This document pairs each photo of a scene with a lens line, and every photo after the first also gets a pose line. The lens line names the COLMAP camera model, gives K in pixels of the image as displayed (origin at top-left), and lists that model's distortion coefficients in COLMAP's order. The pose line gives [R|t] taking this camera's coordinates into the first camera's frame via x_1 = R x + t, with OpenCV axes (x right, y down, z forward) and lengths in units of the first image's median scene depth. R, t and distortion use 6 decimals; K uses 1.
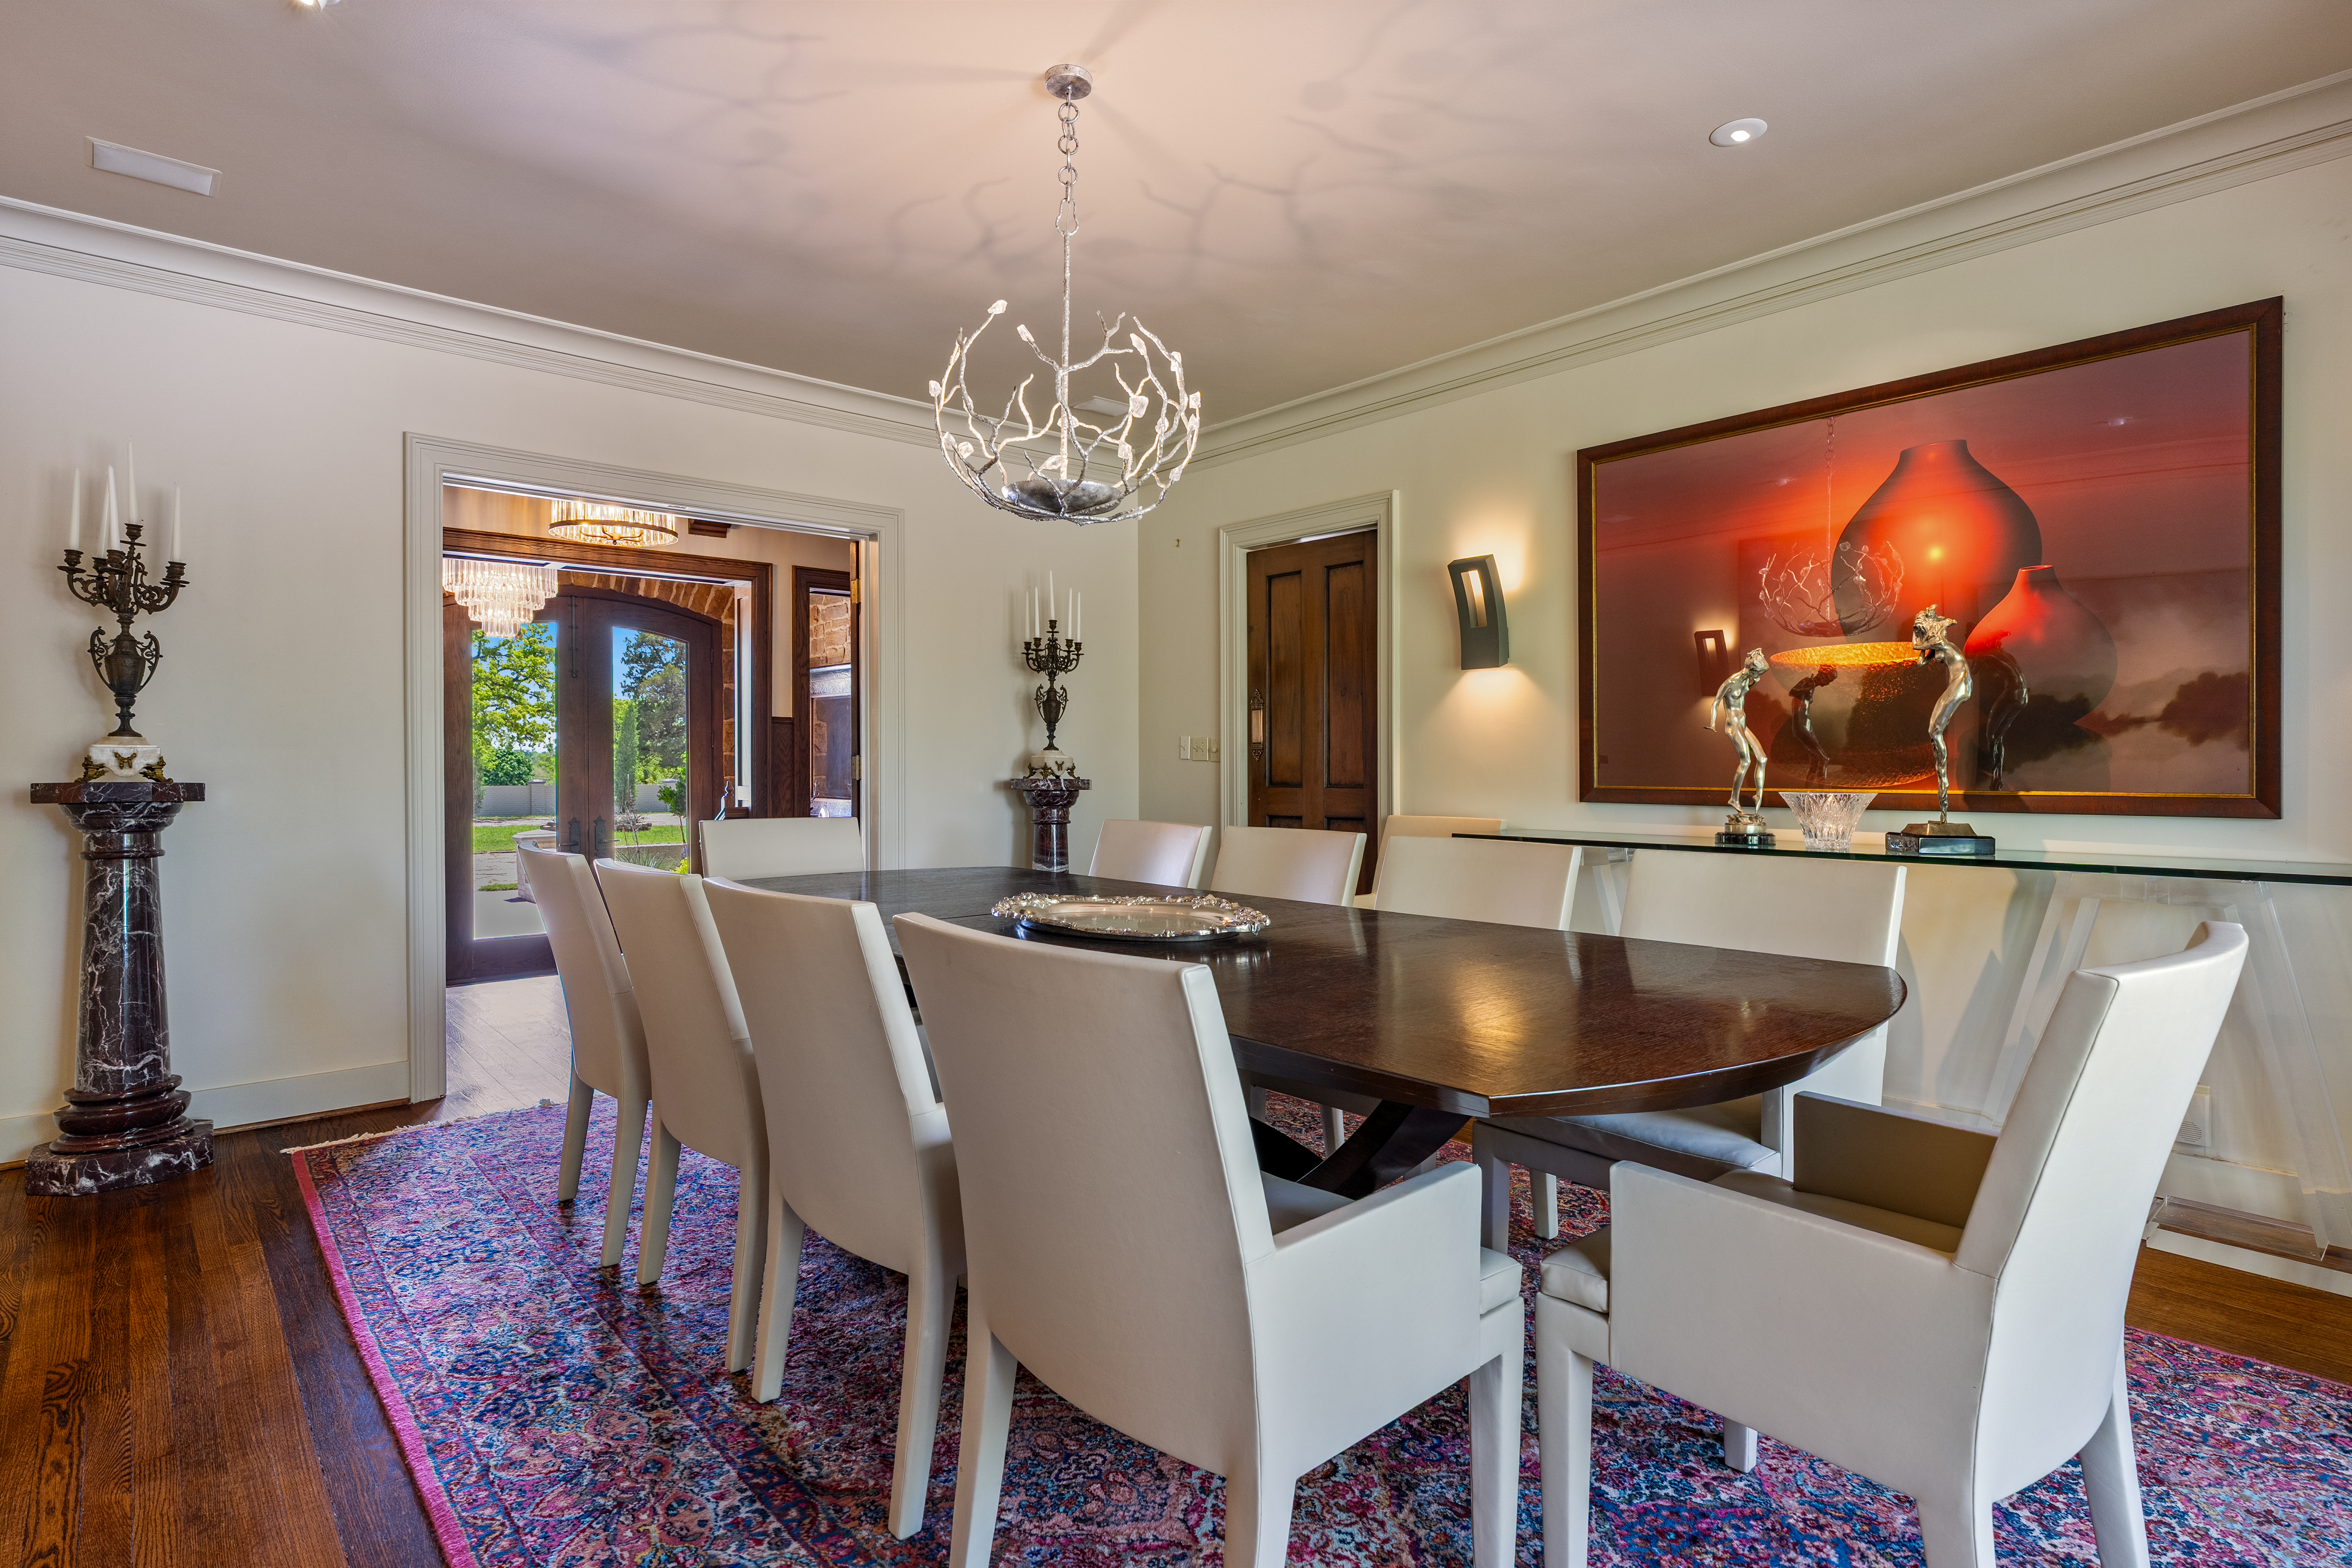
lens RADIAL K [[1202.0, 0, 1161.8], [0, 1202.0, 771.5], [0, 0, 1]] dist [-0.005930, -0.000590]
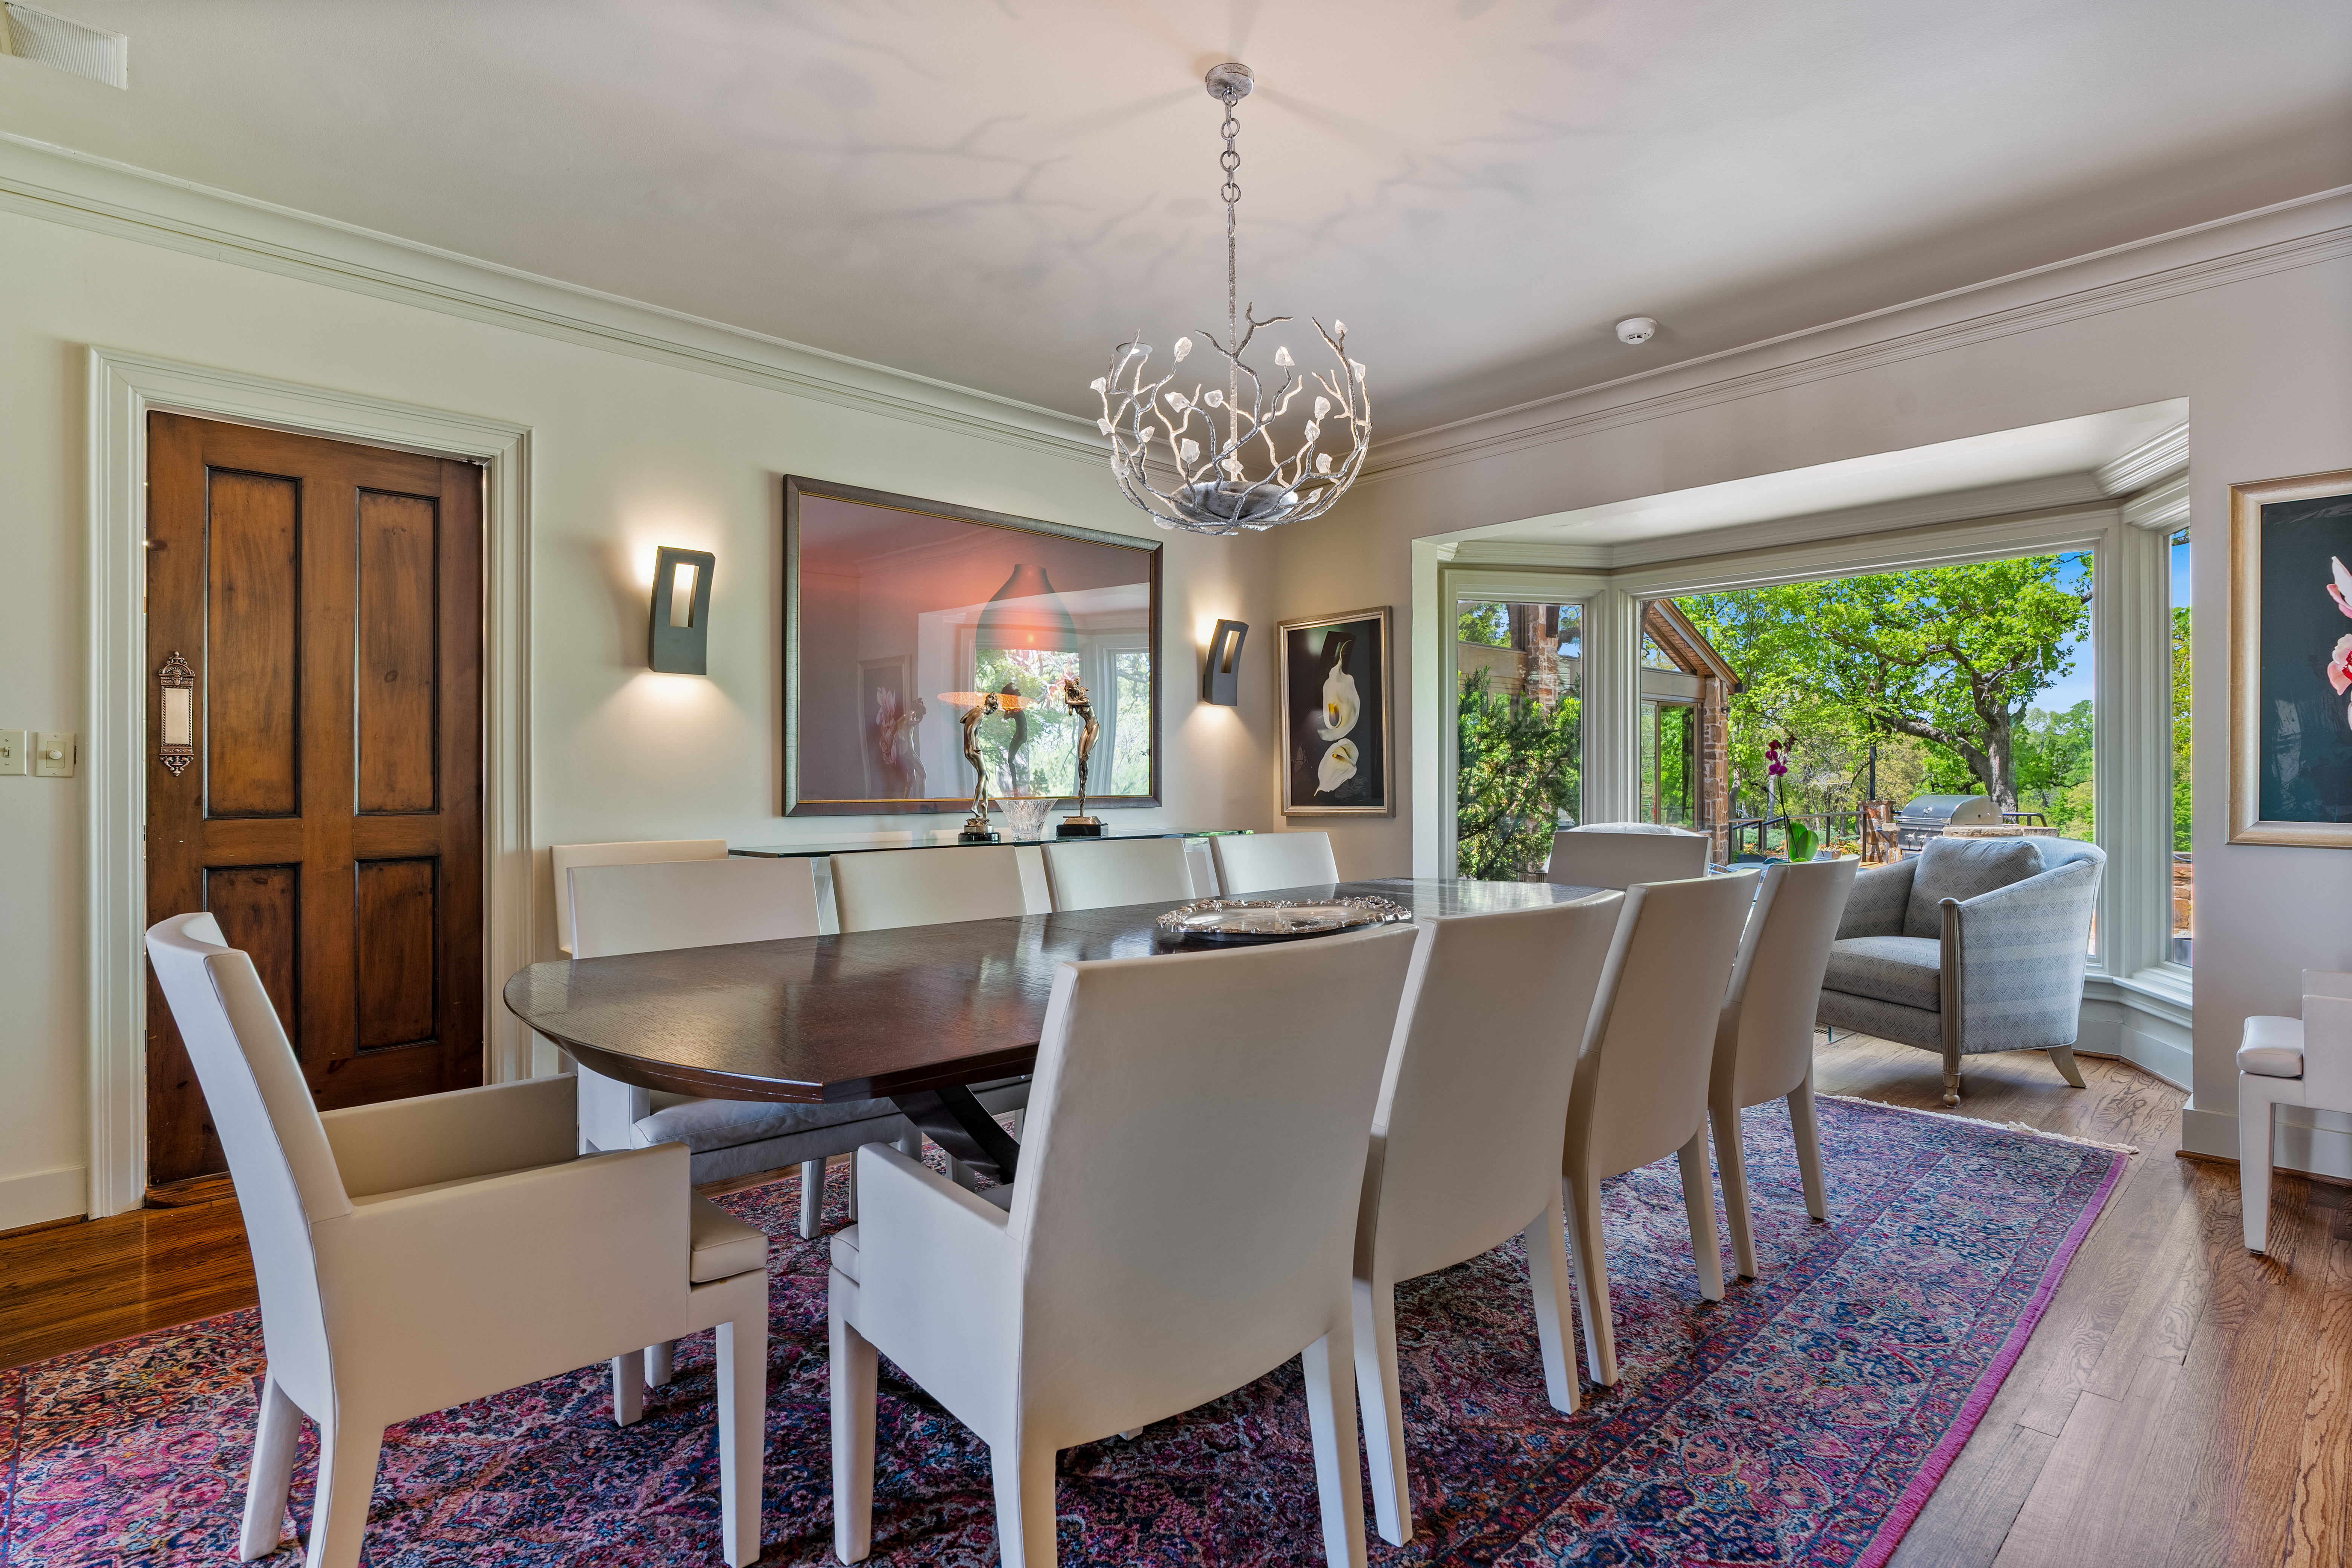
lens RADIAL K [[1202.0, 0, 1161.4], [0, 1202.0, 778.3], [0, 0, 1]] dist [-0.005930, -0.000590]
pose [[-0.054549, -0.001130, 0.998510, -0.691738], [0.007635, 0.999970, 0.001548, -0.006244], [-0.998482, 0.007708, -0.054539, 0.733626]]
